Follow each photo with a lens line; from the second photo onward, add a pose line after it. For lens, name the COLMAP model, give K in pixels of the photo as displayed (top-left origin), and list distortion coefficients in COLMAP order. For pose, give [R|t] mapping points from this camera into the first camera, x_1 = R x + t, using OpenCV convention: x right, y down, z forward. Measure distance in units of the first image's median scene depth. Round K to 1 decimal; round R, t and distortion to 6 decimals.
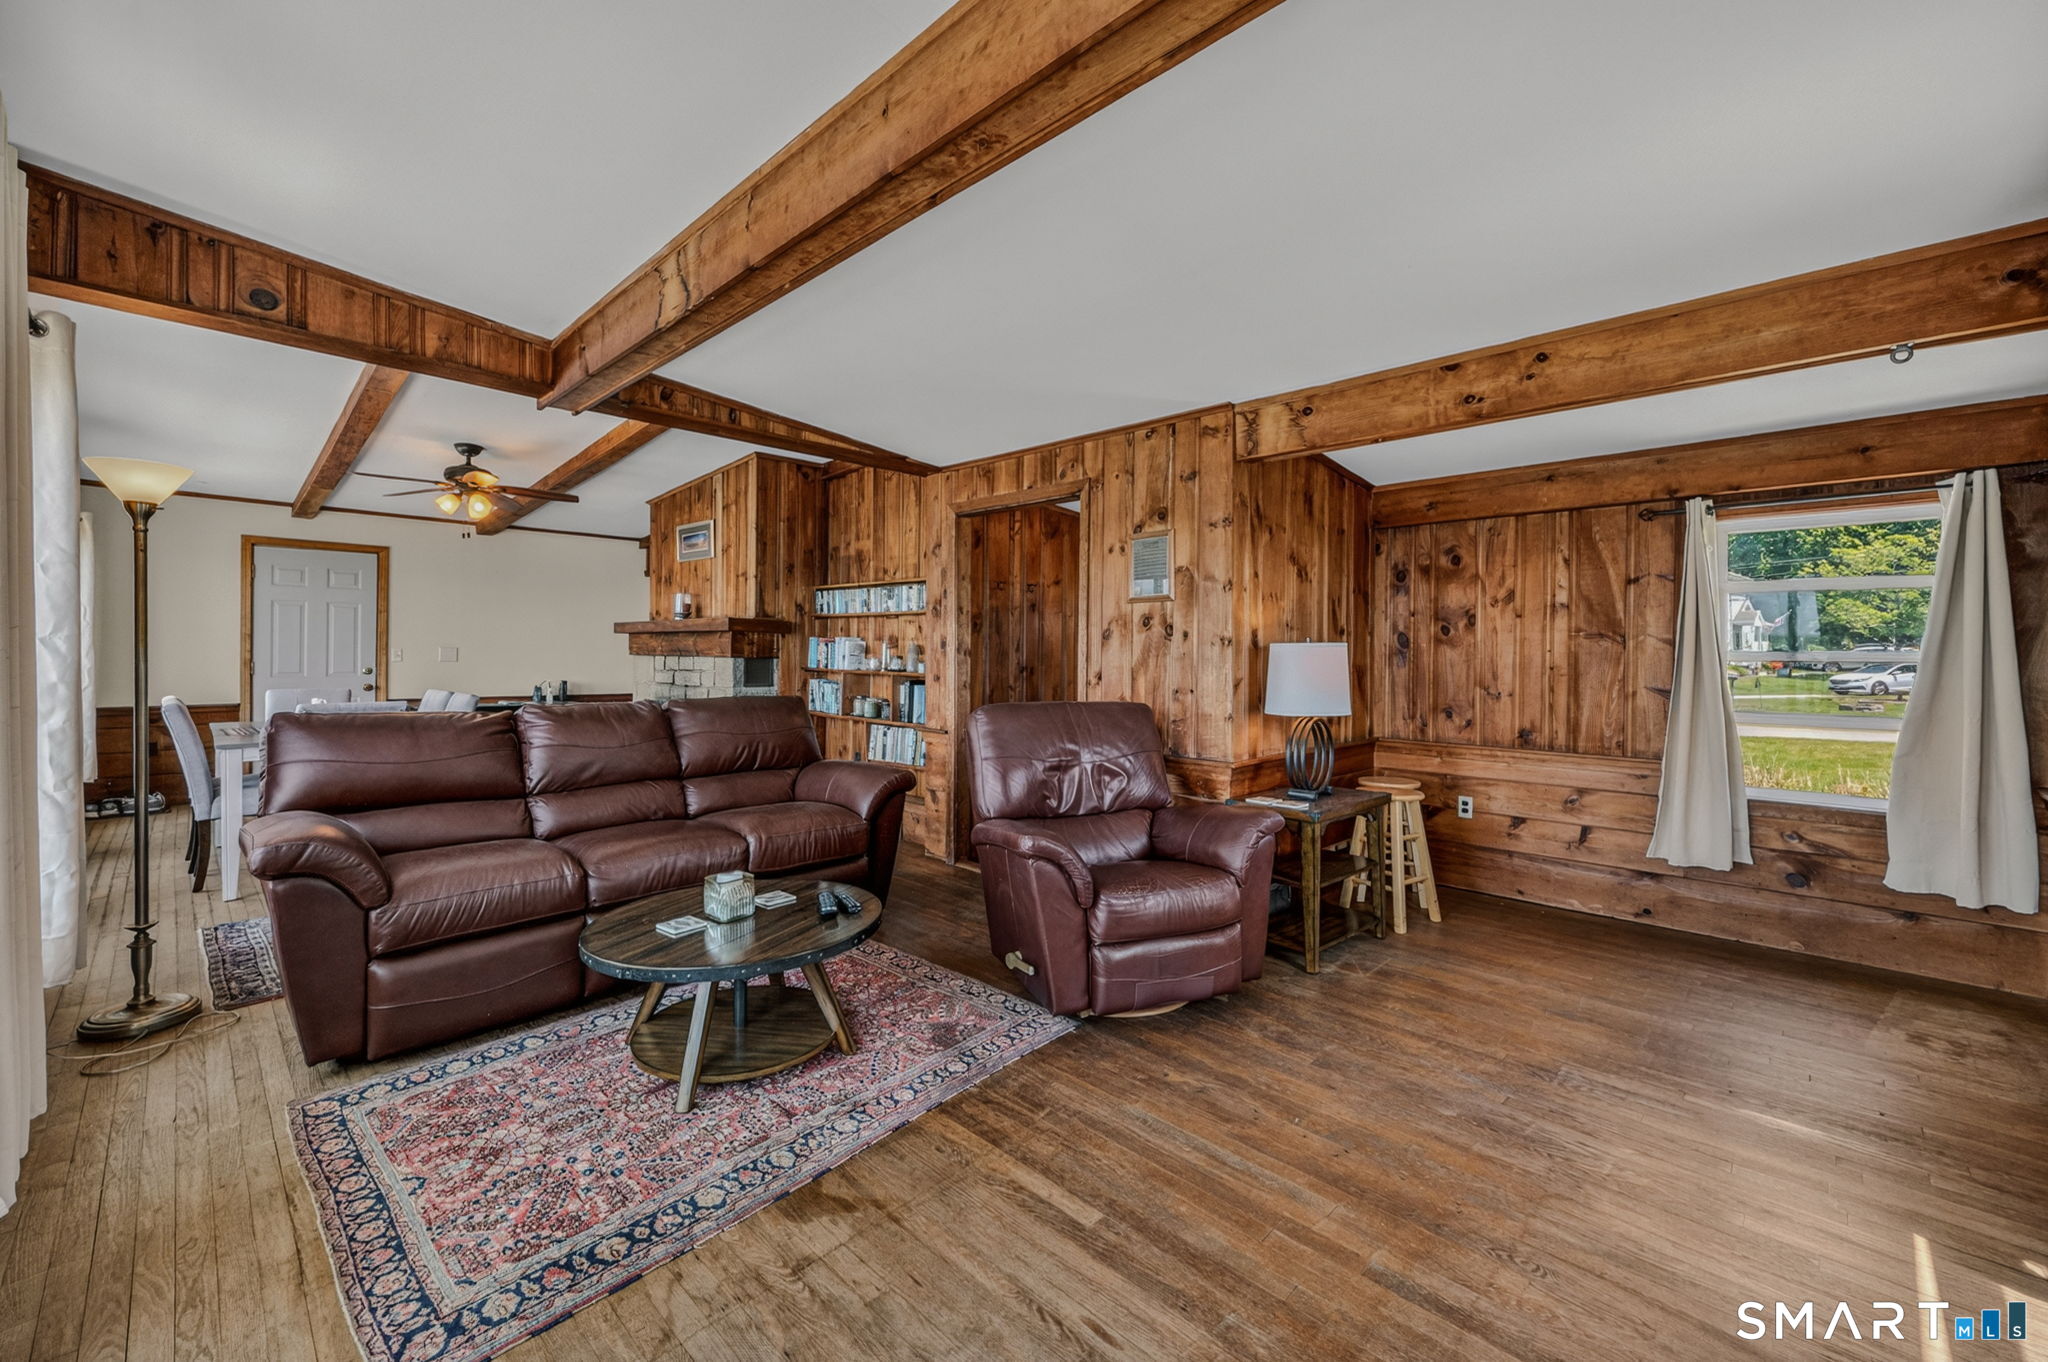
lens RADIAL K [[816.5, 0, 1018.2], [0, 816.5, 660.6], [0, 0, 1]] dist [-0.002907, -0.000257]
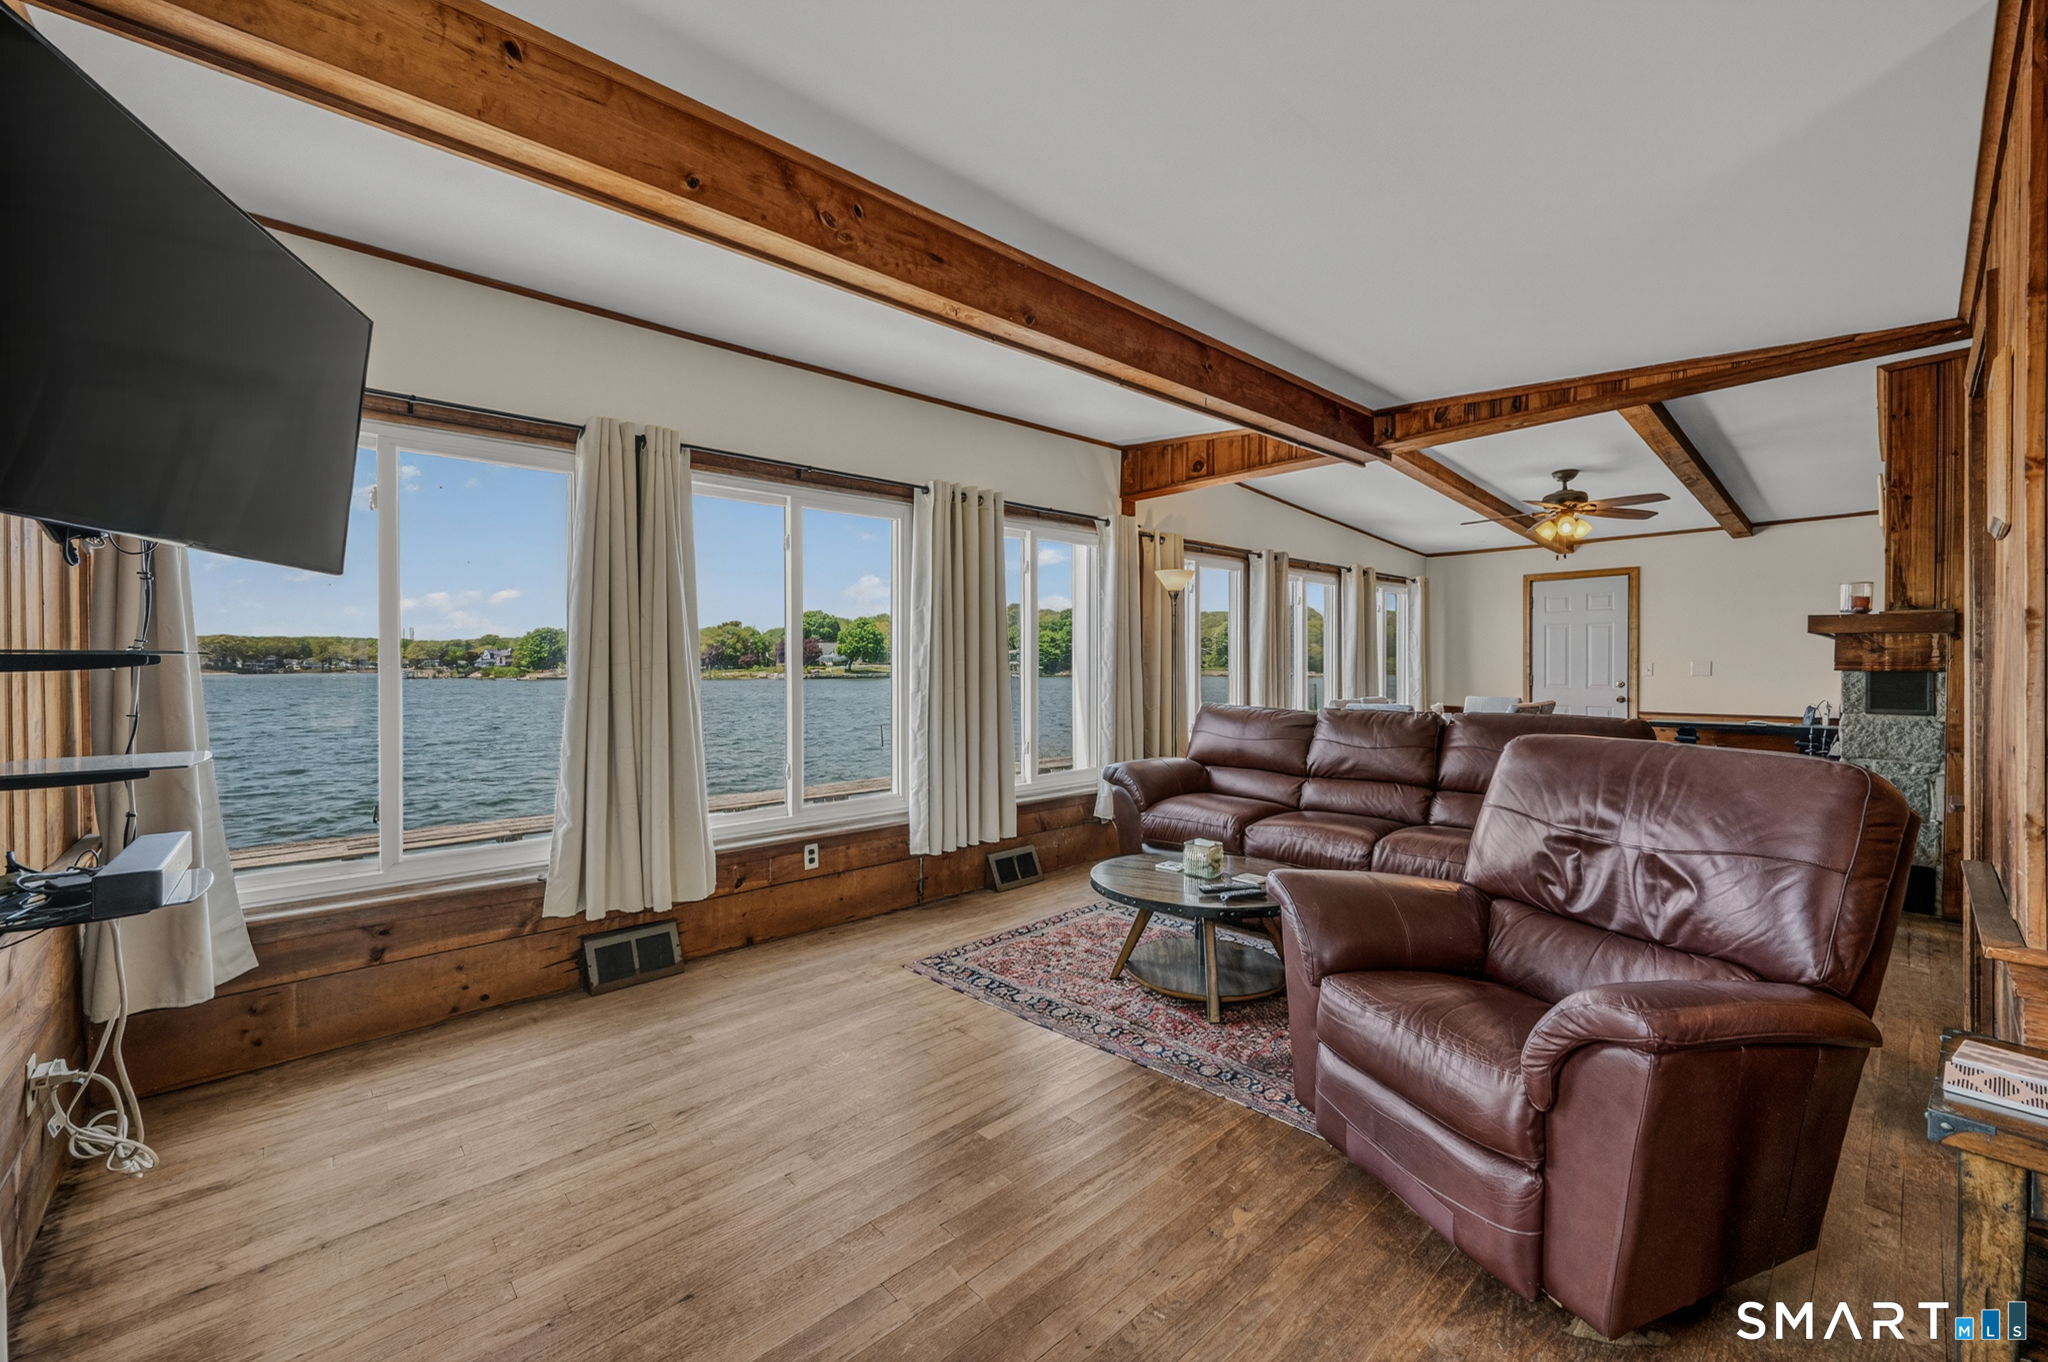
lens RADIAL K [[780.8, 0, 1011.2], [0, 780.8, 670.7], [0, 0, 1]] dist [-0.014172, 0.000007]
pose [[-0.049256, -0.002991, -0.998782, 0.680618], [-0.004495, 0.999986, -0.002773, 0.002132], [0.998776, 0.004353, -0.049269, 0.599779]]
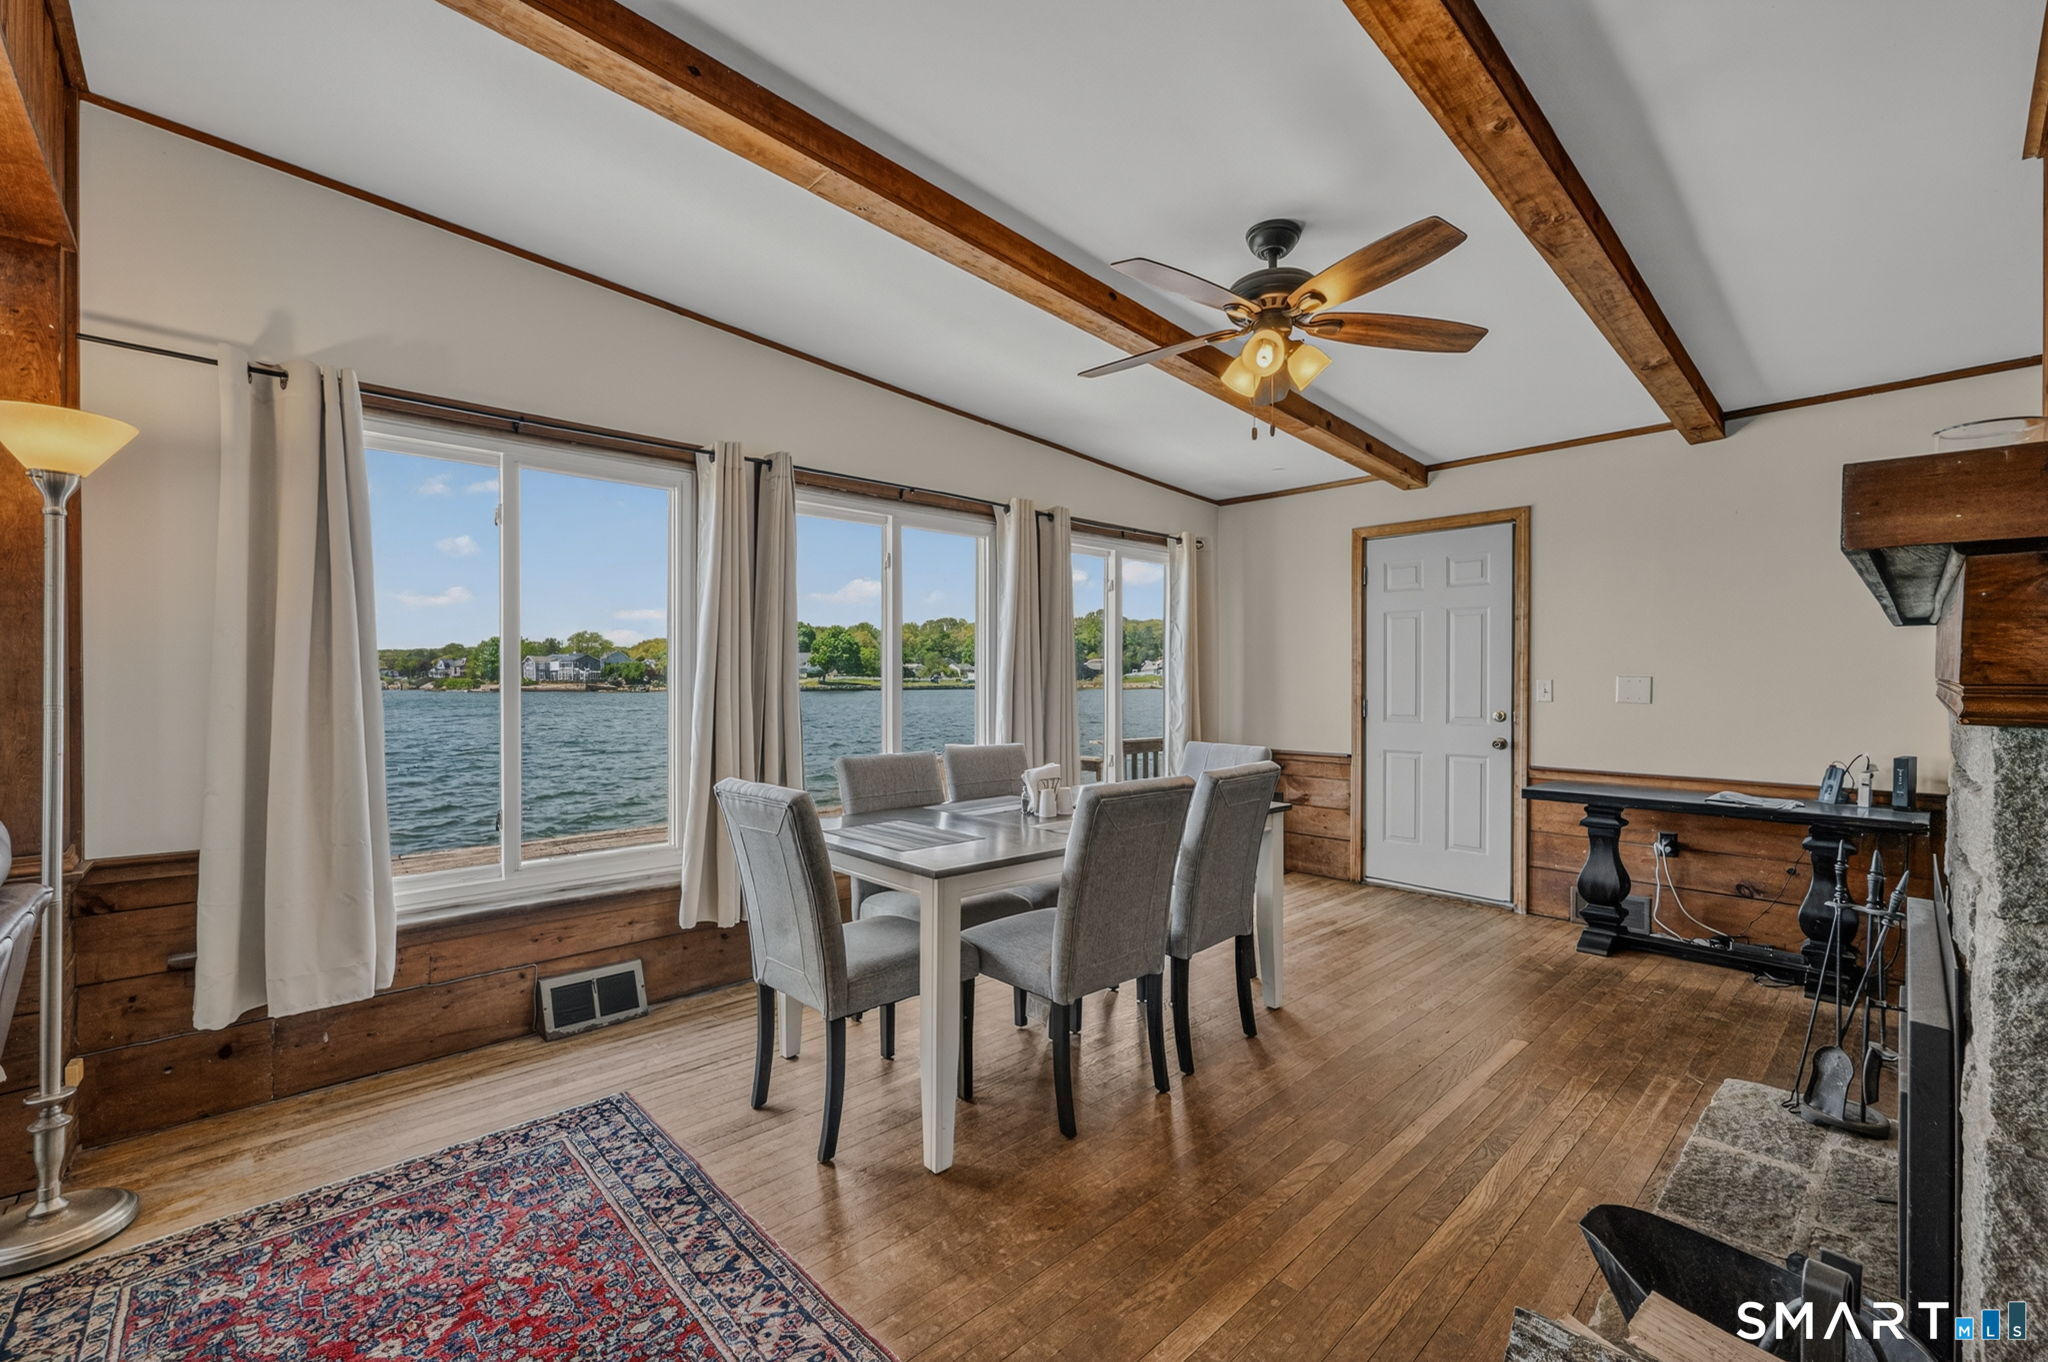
lens RADIAL K [[816.5, 0, 1038.2], [0, 816.5, 687.1], [0, 0, 1]] dist [-0.002907, -0.000257]
pose [[-0.019064, 0.001935, -0.999816, -0.449319], [-0.007012, 0.999973, 0.002069, -0.020527], [0.999794, 0.007050, -0.019050, 1.664634]]
